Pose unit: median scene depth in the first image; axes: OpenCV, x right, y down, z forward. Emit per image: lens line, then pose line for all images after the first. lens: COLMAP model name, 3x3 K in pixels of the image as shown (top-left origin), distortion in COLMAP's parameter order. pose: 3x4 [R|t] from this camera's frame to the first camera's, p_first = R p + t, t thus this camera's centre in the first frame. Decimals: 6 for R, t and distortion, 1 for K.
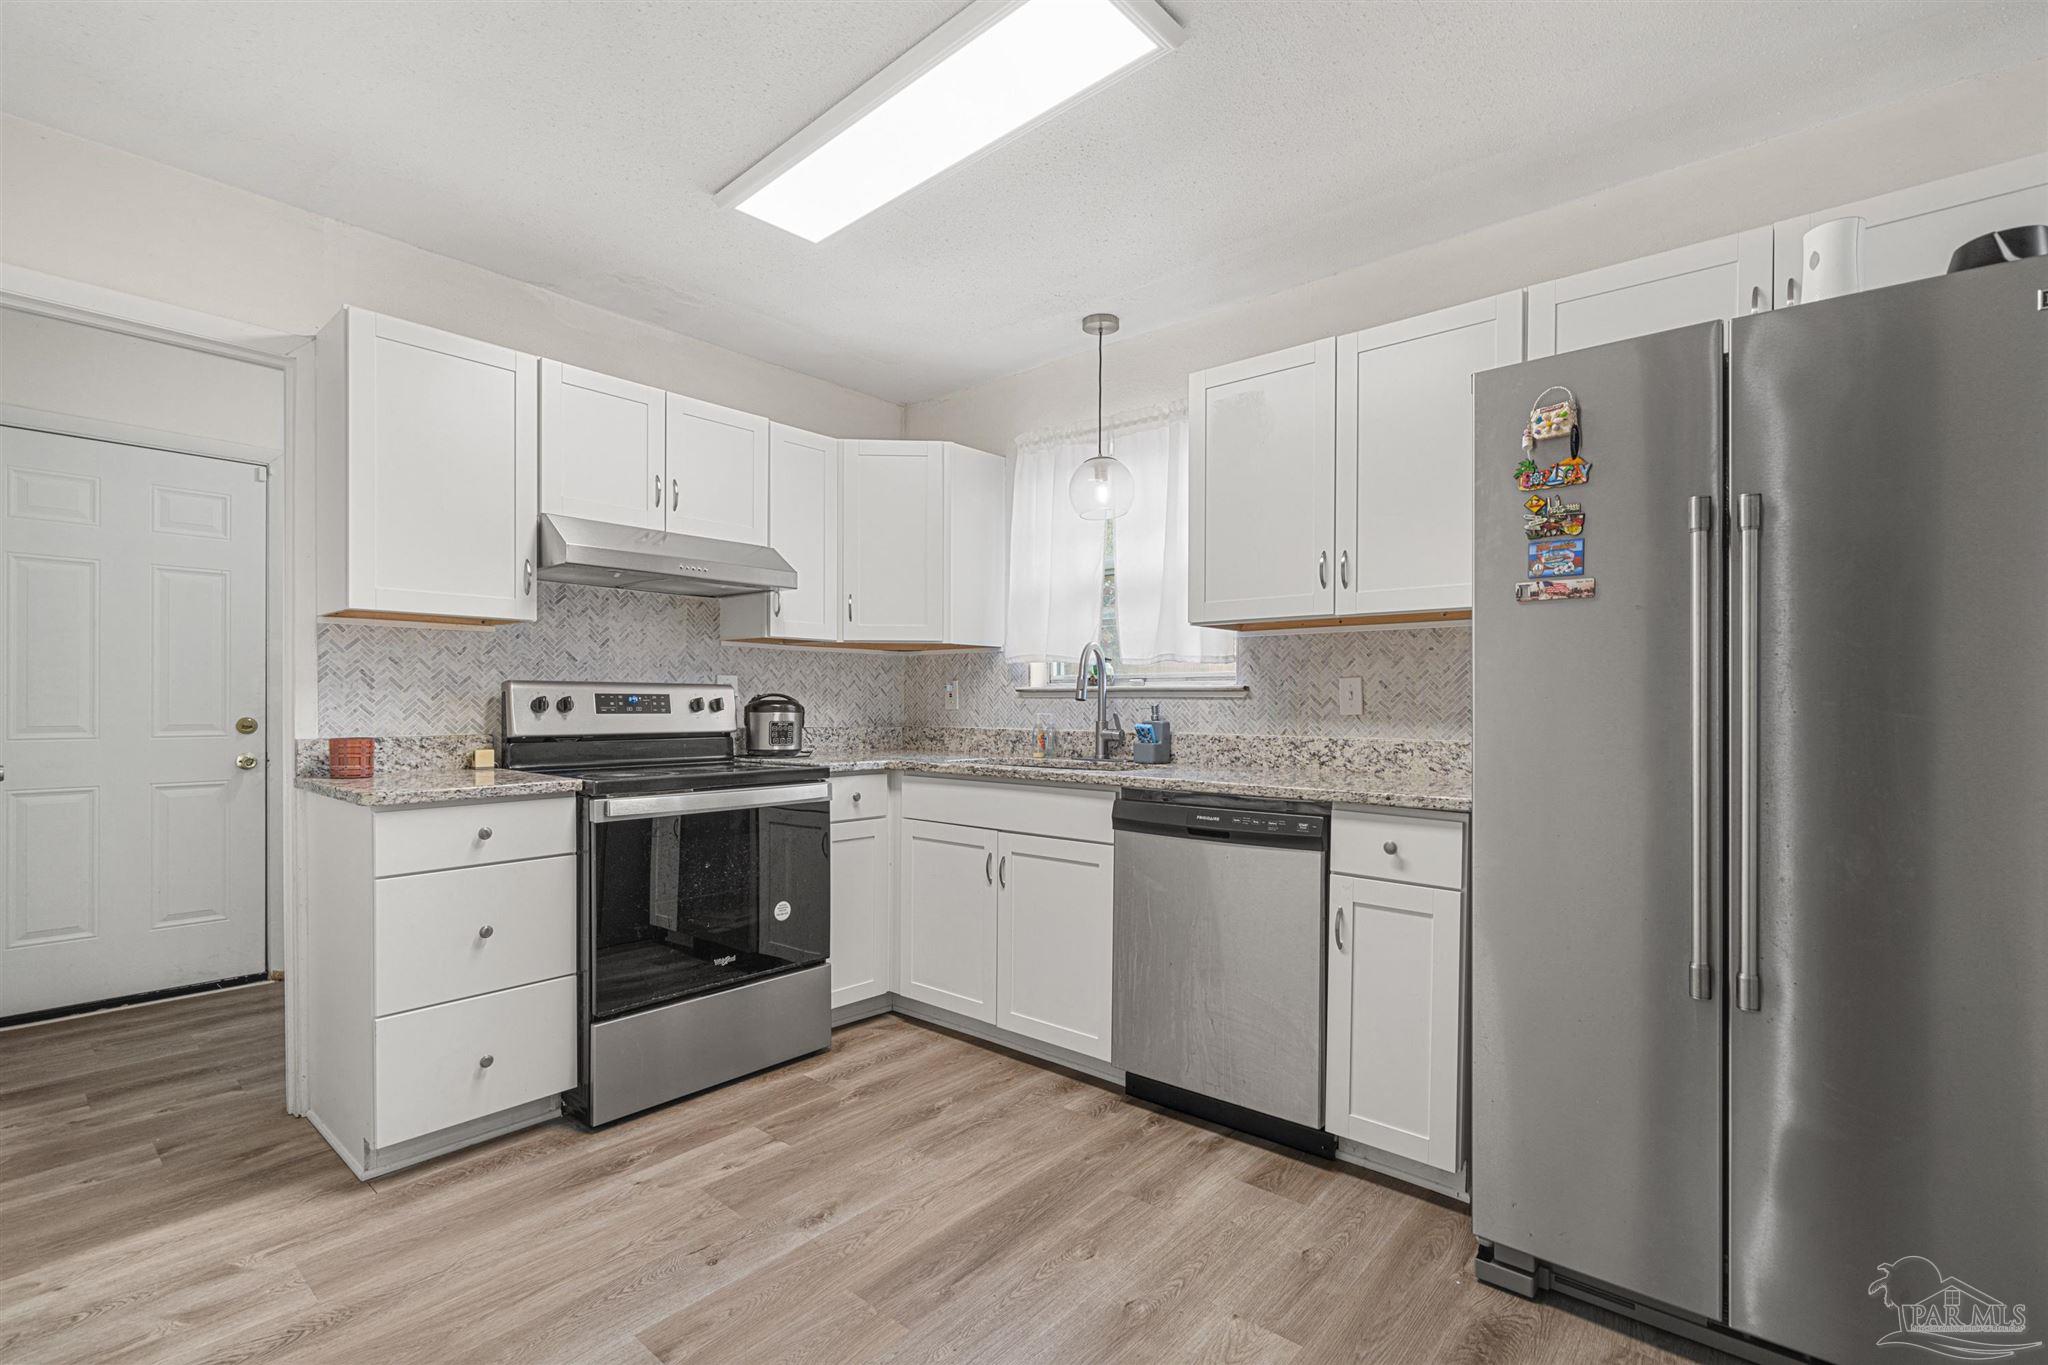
lens RADIAL K [[916.6, 0, 1018.4], [0, 916.6, 698.1], [0, 0, 1]] dist [0.000174, -0.000162]
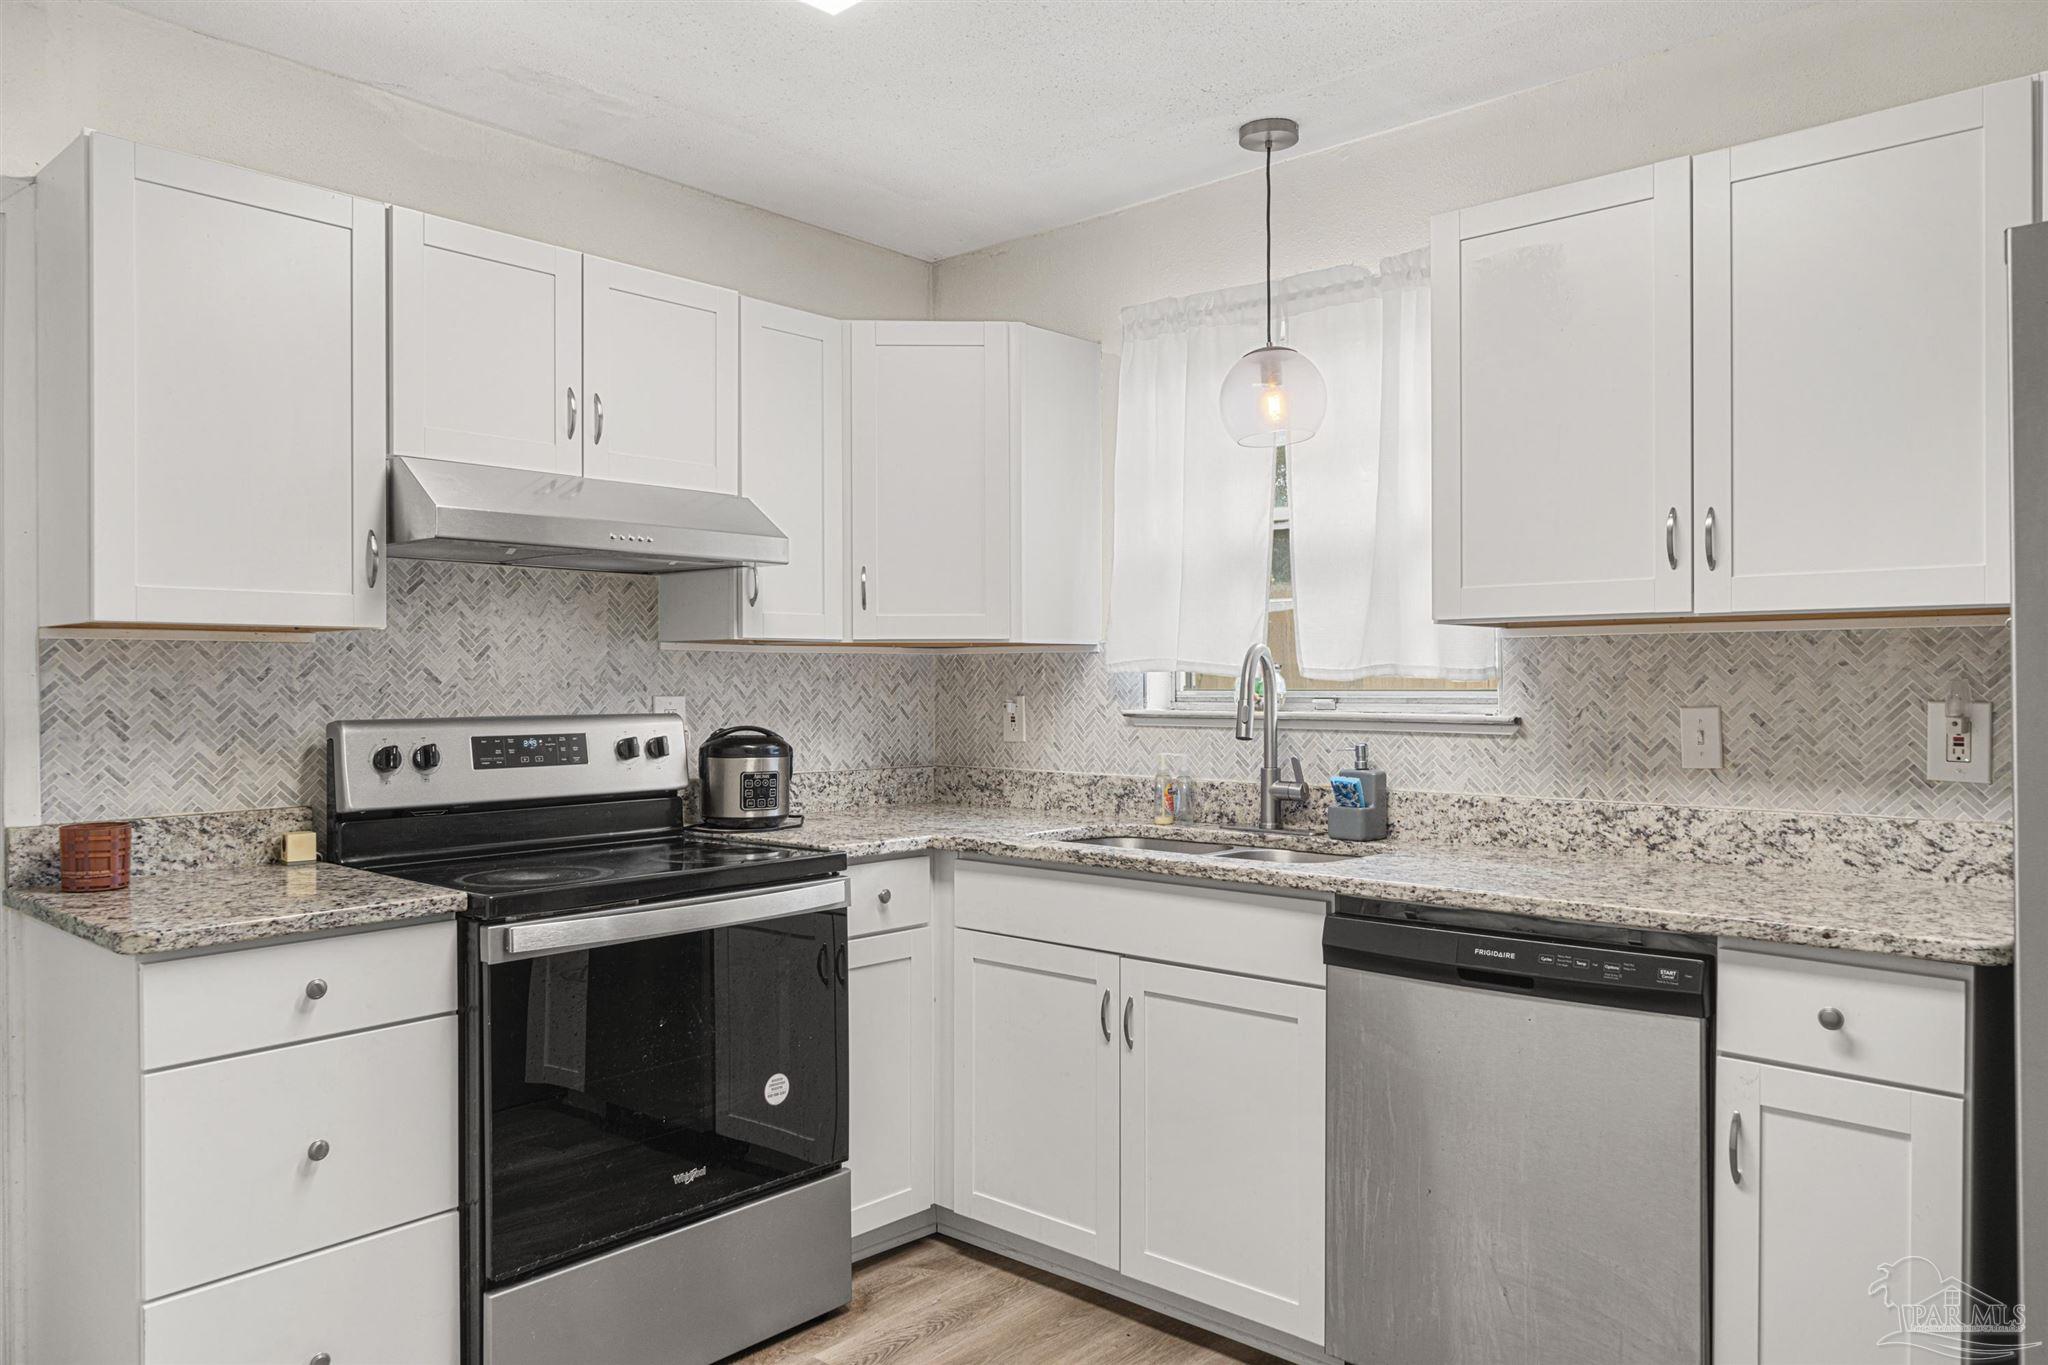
lens RADIAL K [[1387.1, 0, 1027.5], [0, 1387.1, 676.7], [0, 0, 1]] dist [0.002587, -0.002384]
pose [[0.999800, -0.007112, -0.018717, -0.067554], [0.006997, 0.999956, -0.006216, -0.039374], [0.018761, 0.006084, 0.999805, 0.062635]]
